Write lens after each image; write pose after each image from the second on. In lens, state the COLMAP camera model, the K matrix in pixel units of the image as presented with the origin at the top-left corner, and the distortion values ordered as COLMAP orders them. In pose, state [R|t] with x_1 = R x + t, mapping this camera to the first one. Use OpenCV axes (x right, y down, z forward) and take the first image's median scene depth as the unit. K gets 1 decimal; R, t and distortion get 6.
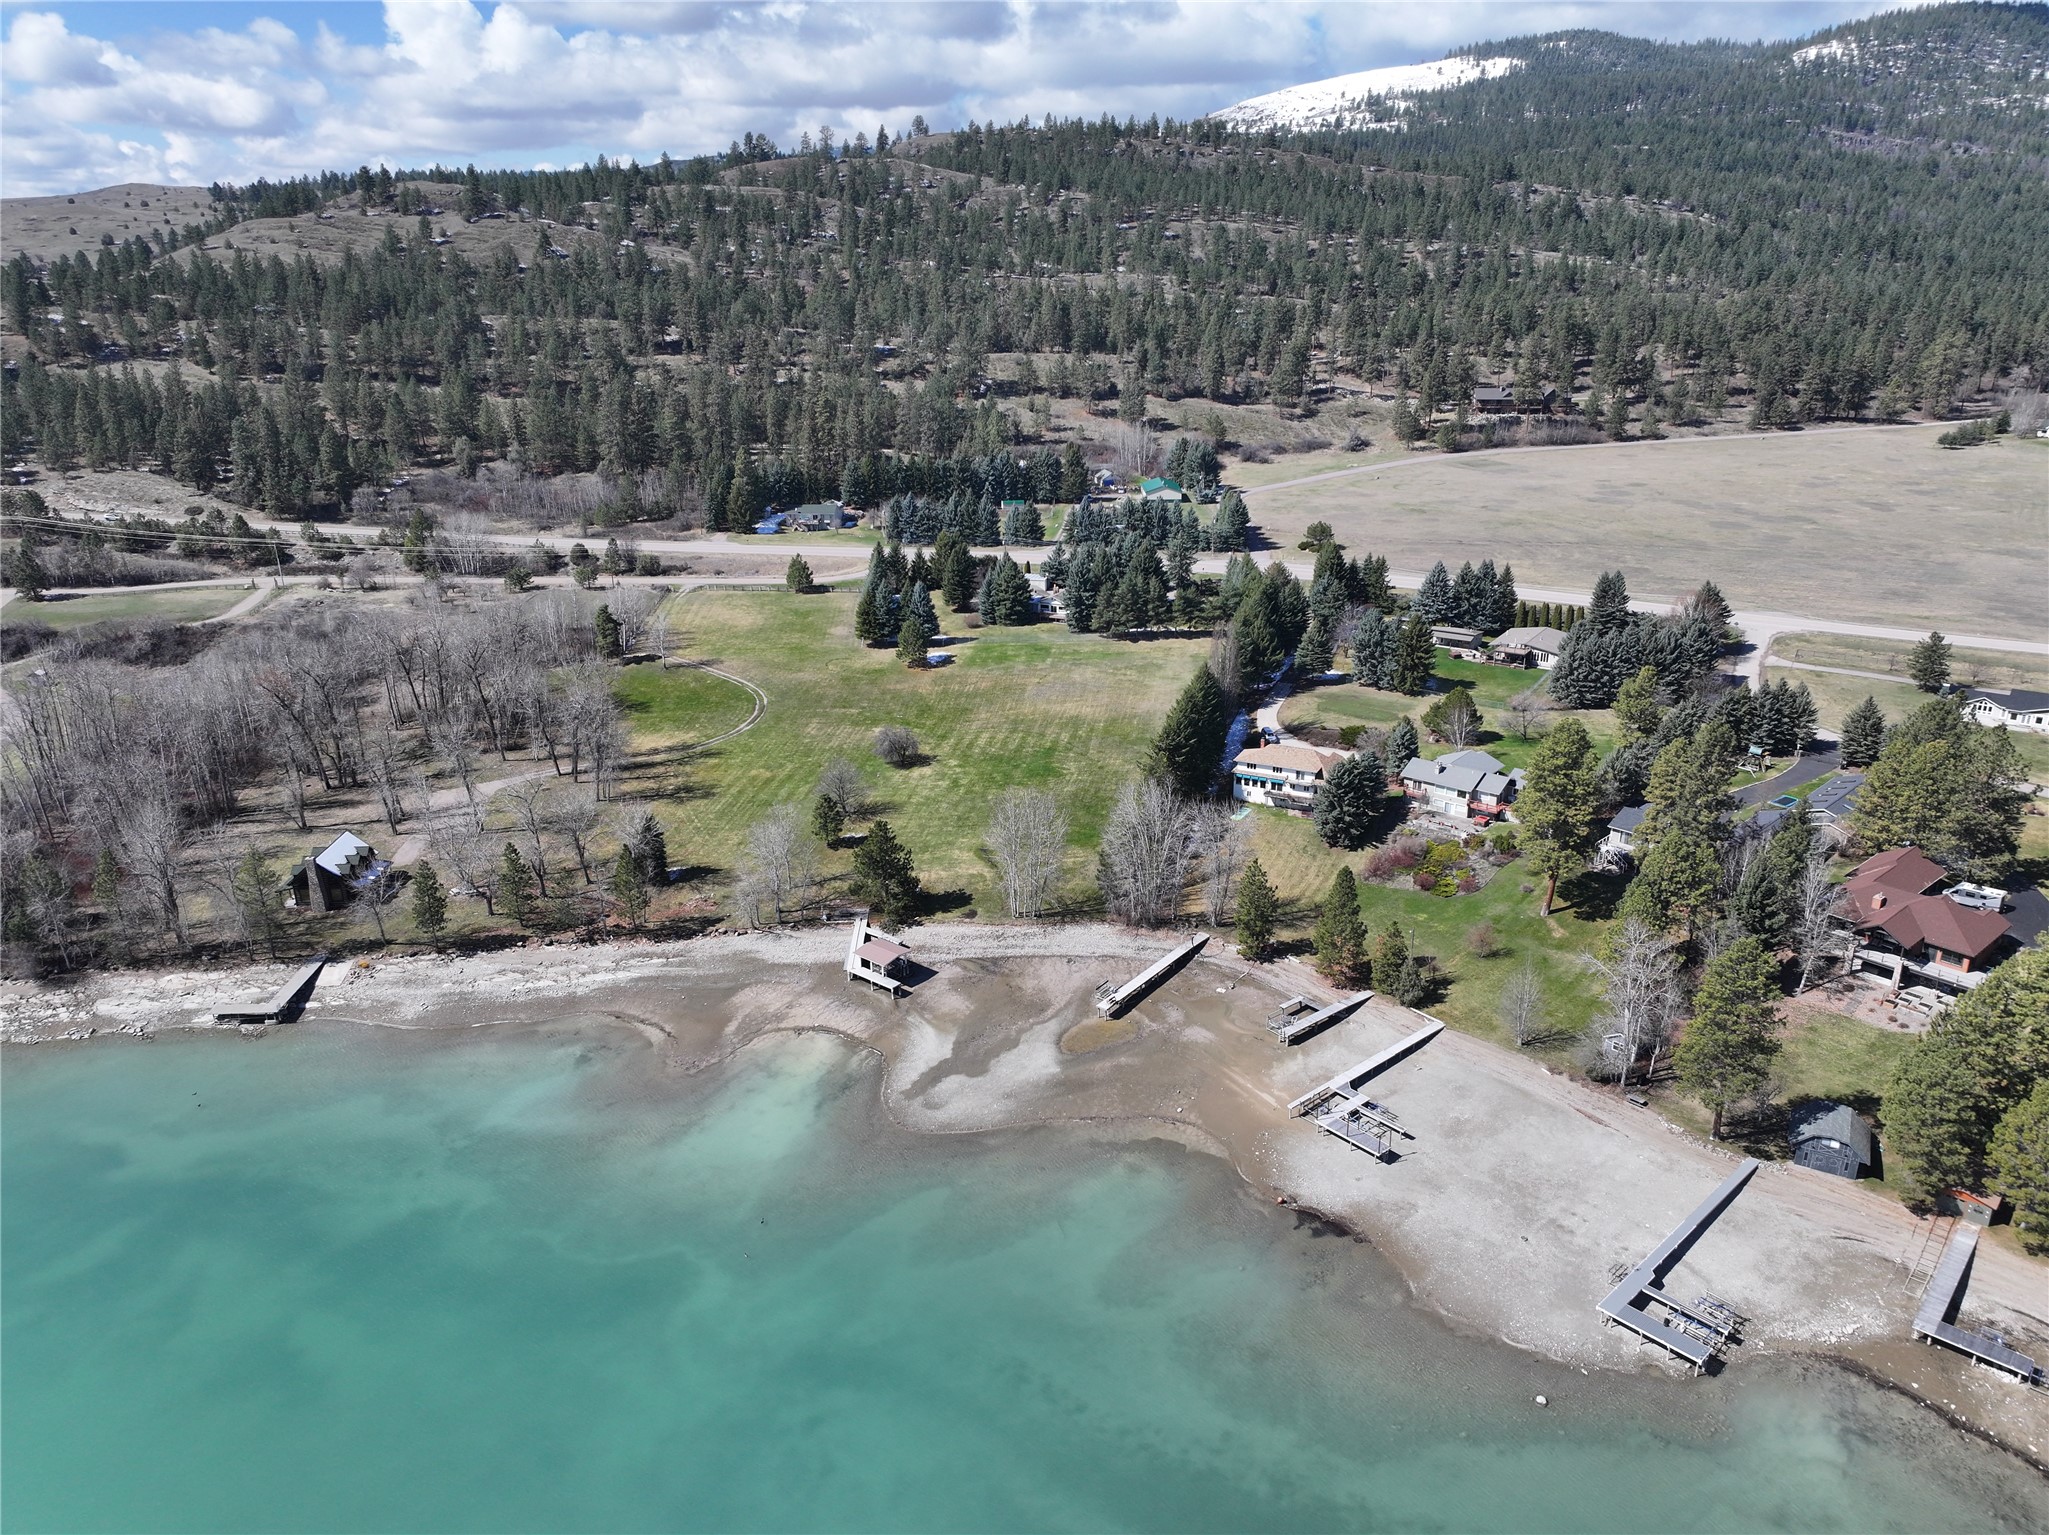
lens RADIAL K [[1434.2, 0, 1029.9], [0, 1434.2, 767.9], [0, 0, 1]] dist [-0.003719, 0.020529]
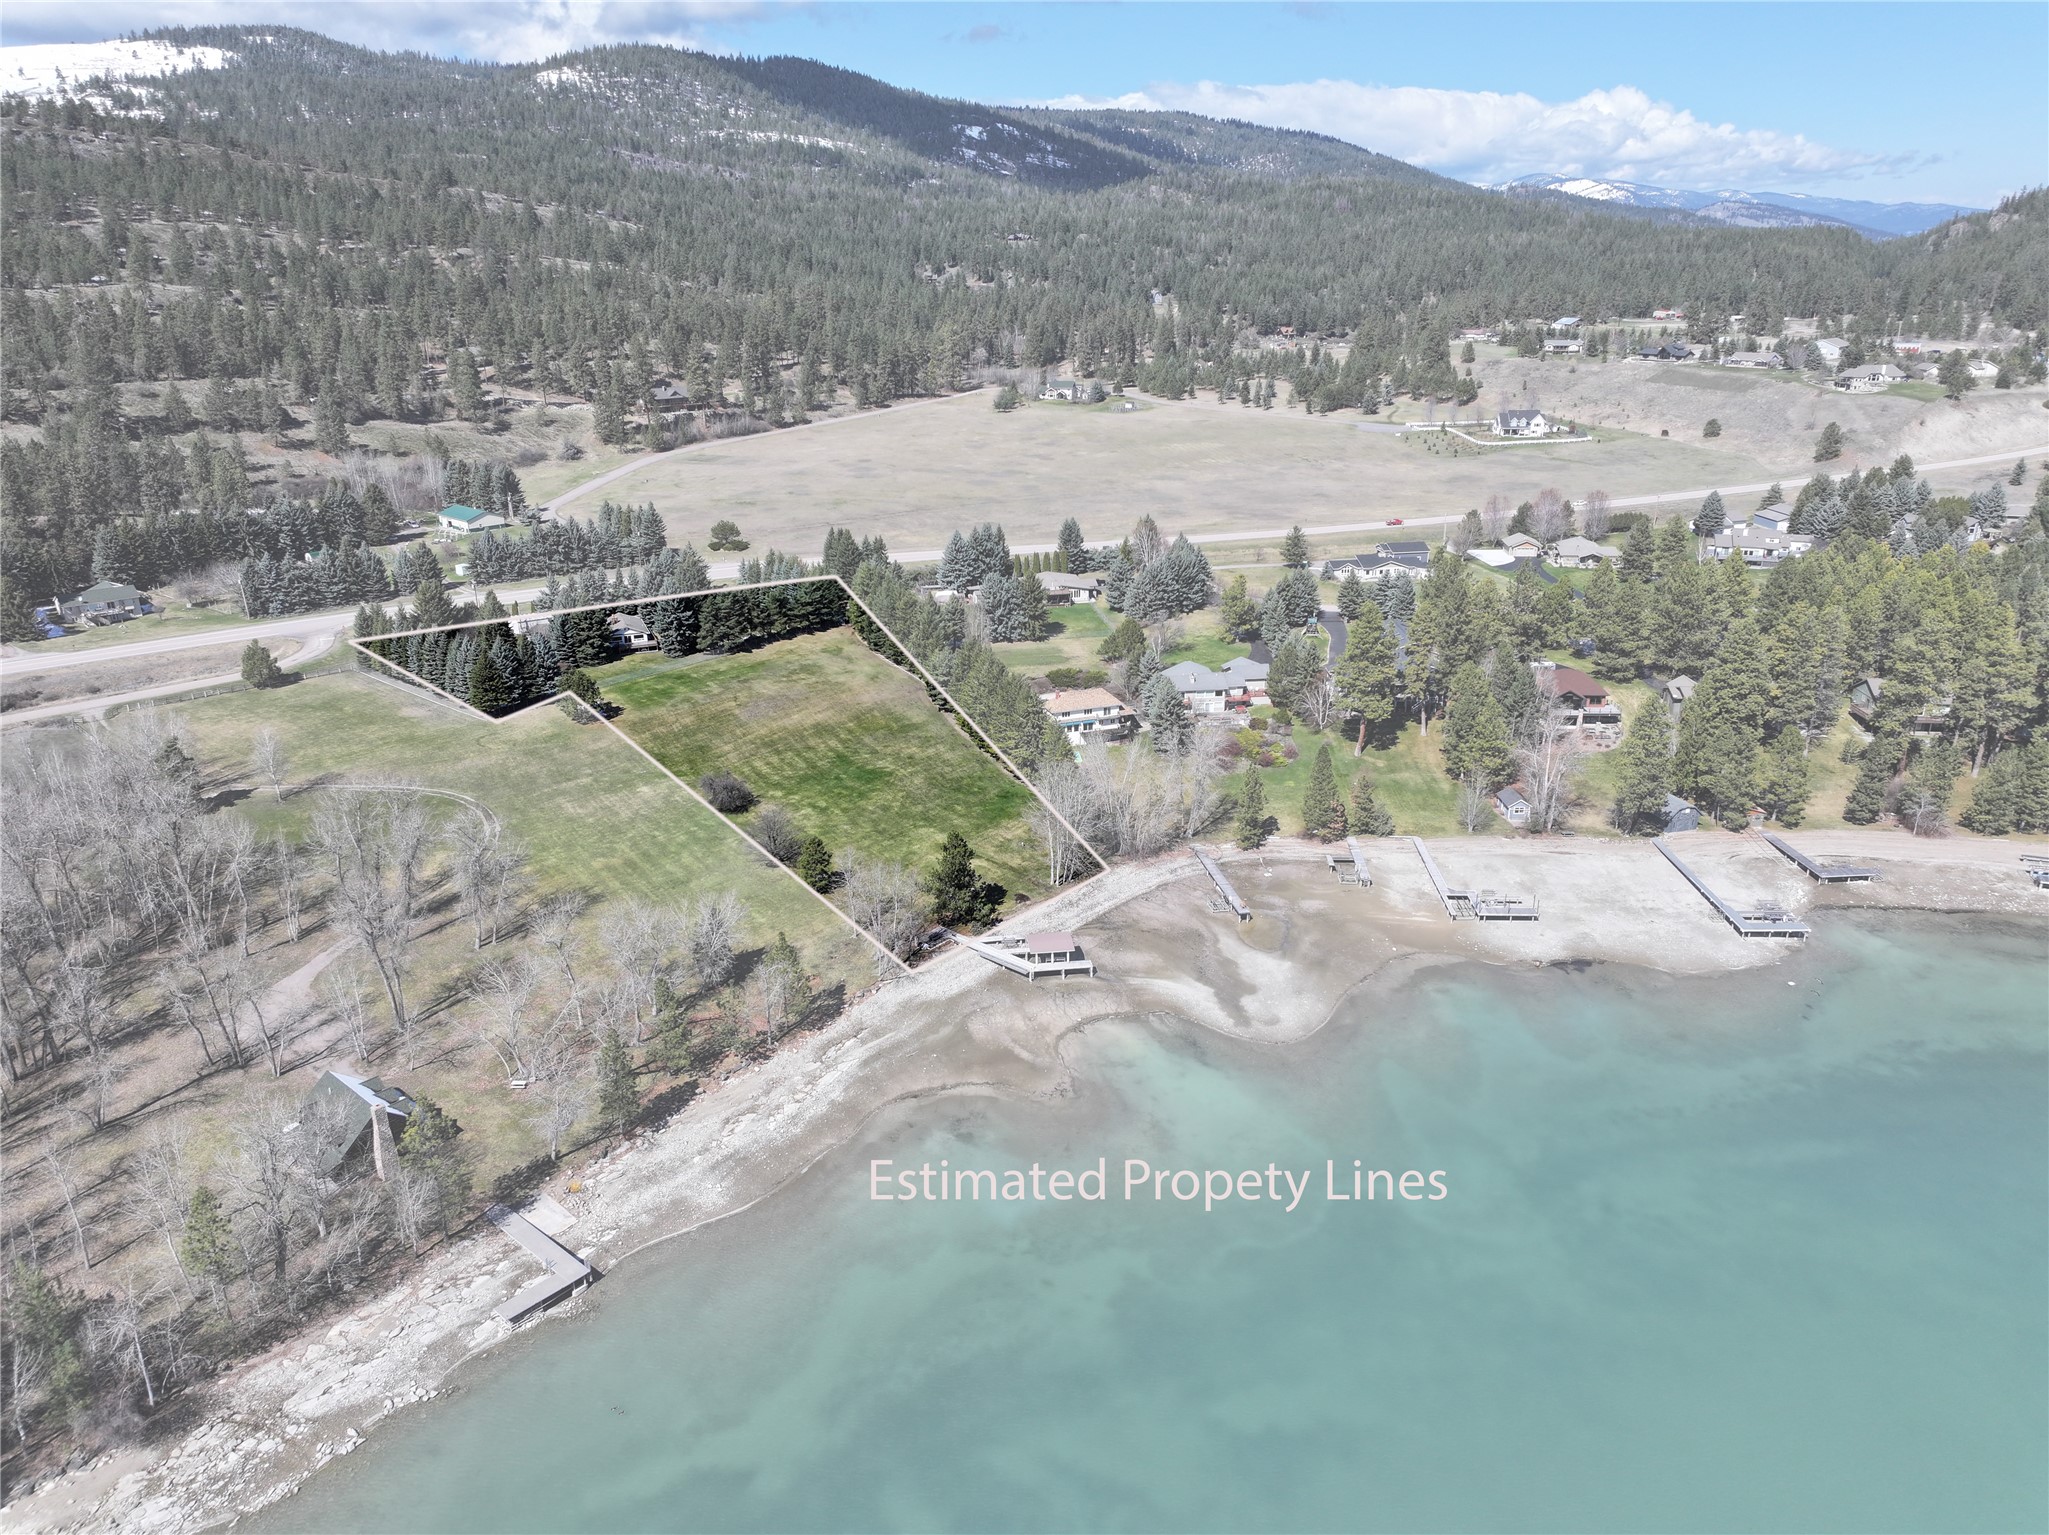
lens RADIAL K [[1434.2, 0, 1029.9], [0, 1434.2, 767.9], [0, 0, 1]] dist [-0.003719, 0.020529]
pose [[0.682296, -0.246981, 0.688093, -0.490501], [0.250122, 0.963269, 0.097737, -0.058860], [-0.686958, 0.105422, 0.719010, 0.166410]]
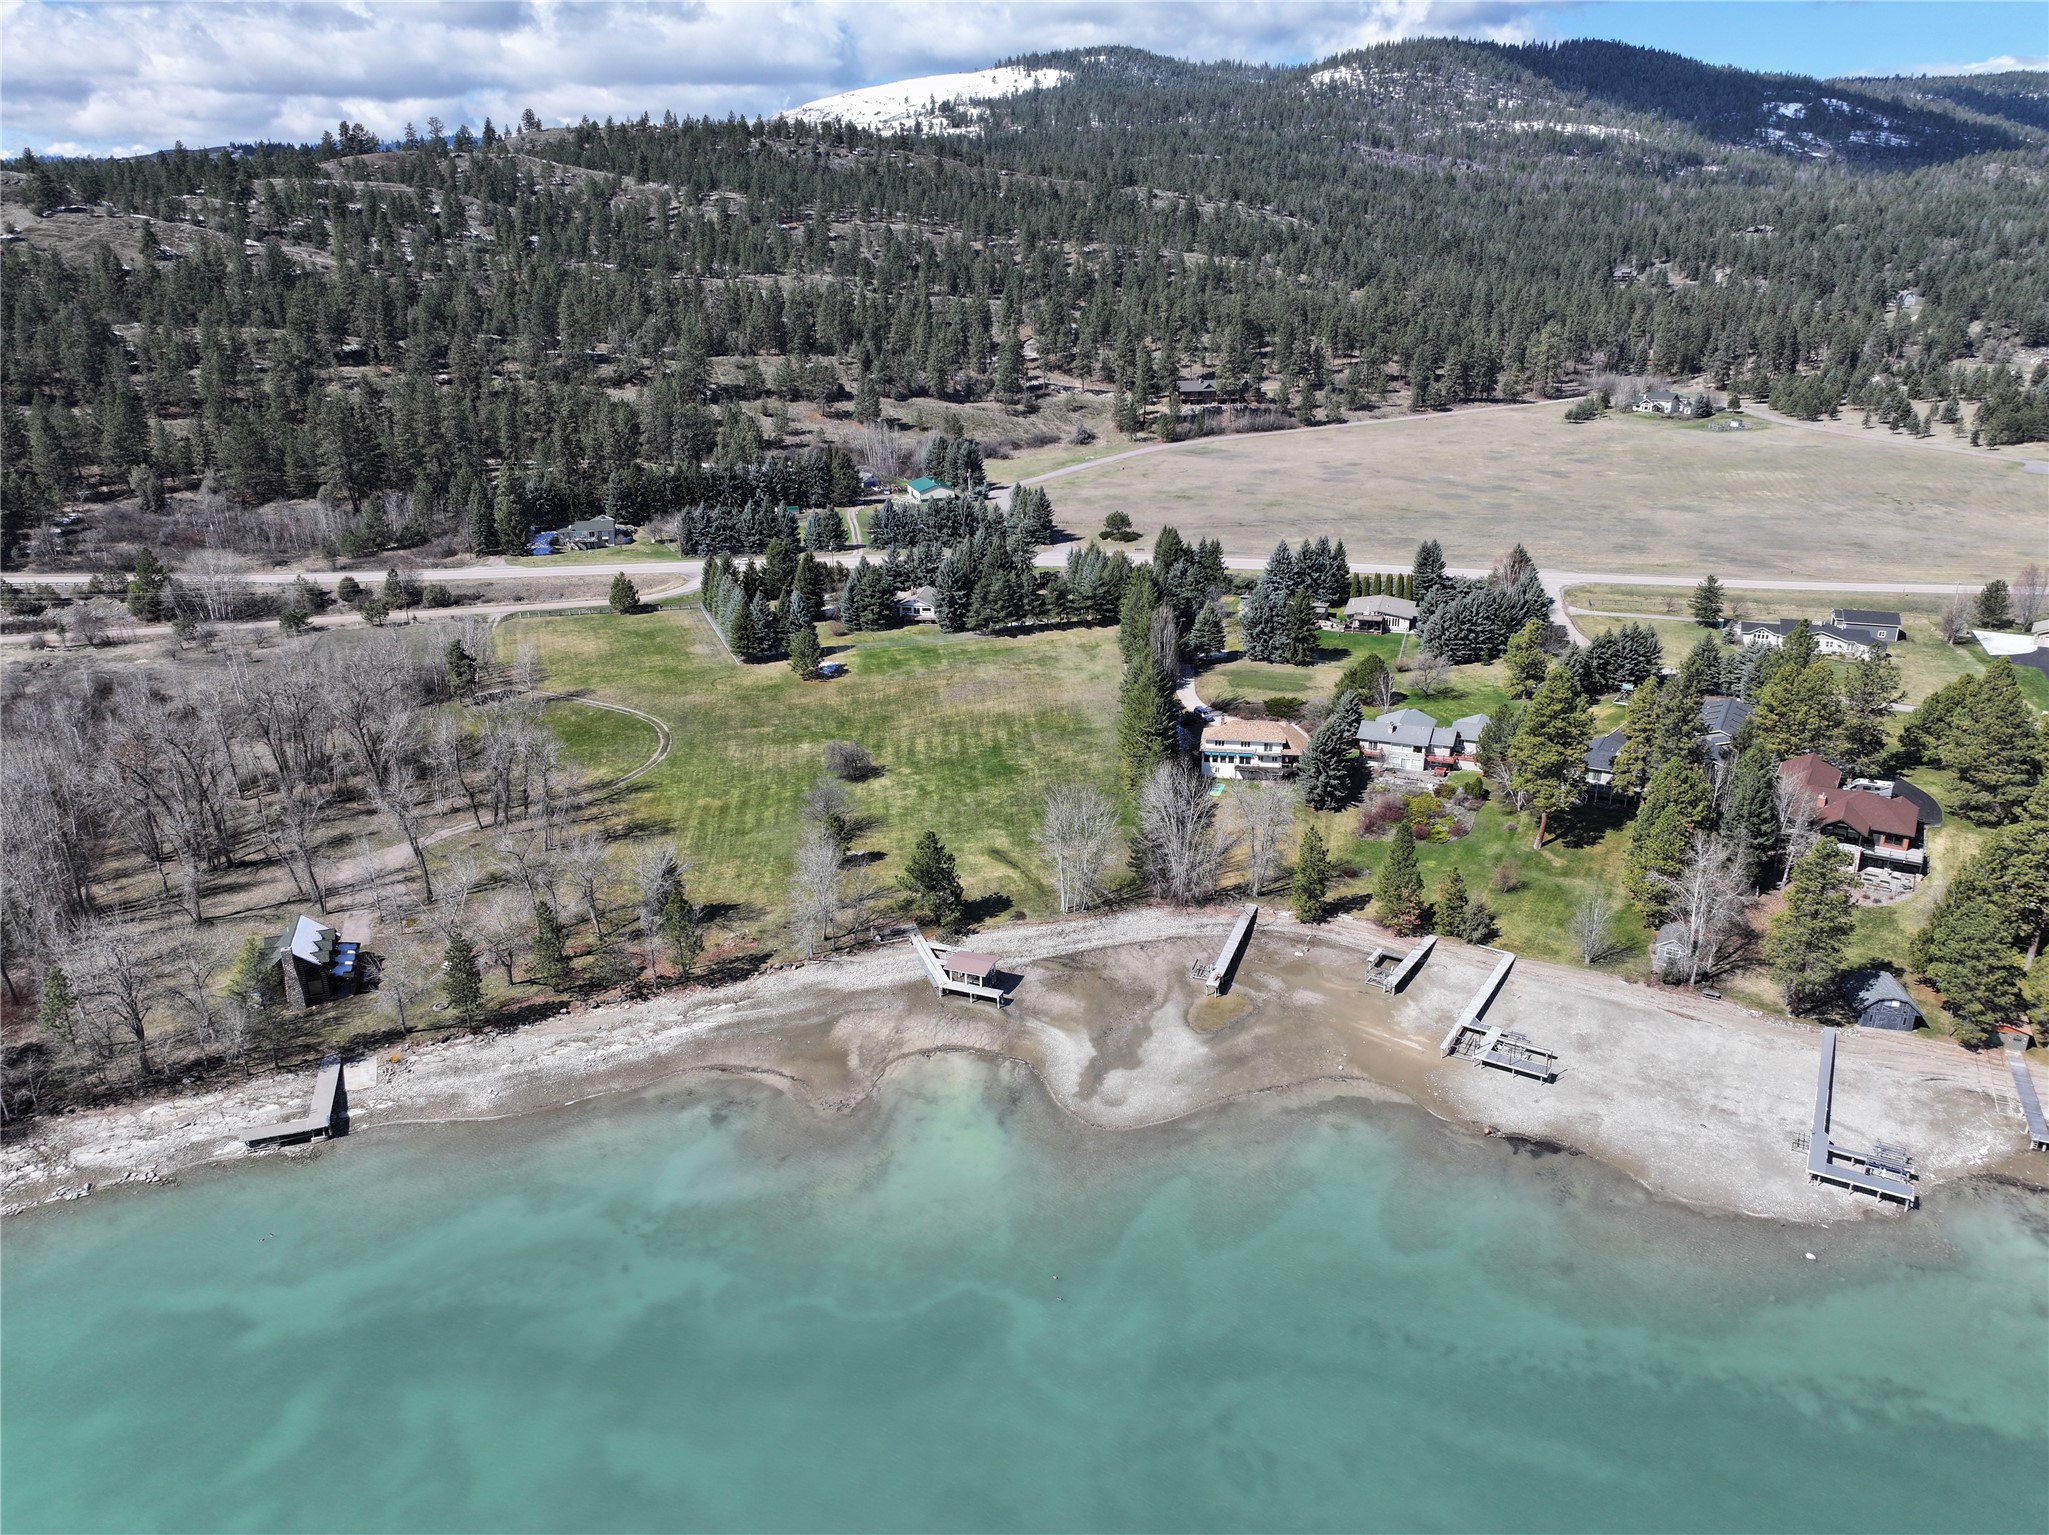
lens RADIAL K [[1434.2, 0, 1029.9], [0, 1434.2, 767.9], [0, 0, 1]] dist [-0.003719, 0.020529]
pose [[0.956113, -0.099891, 0.275446, -0.201766], [0.100381, 0.994872, 0.012357, -0.007641], [-0.275268, 0.015835, 0.961237, 0.029099]]
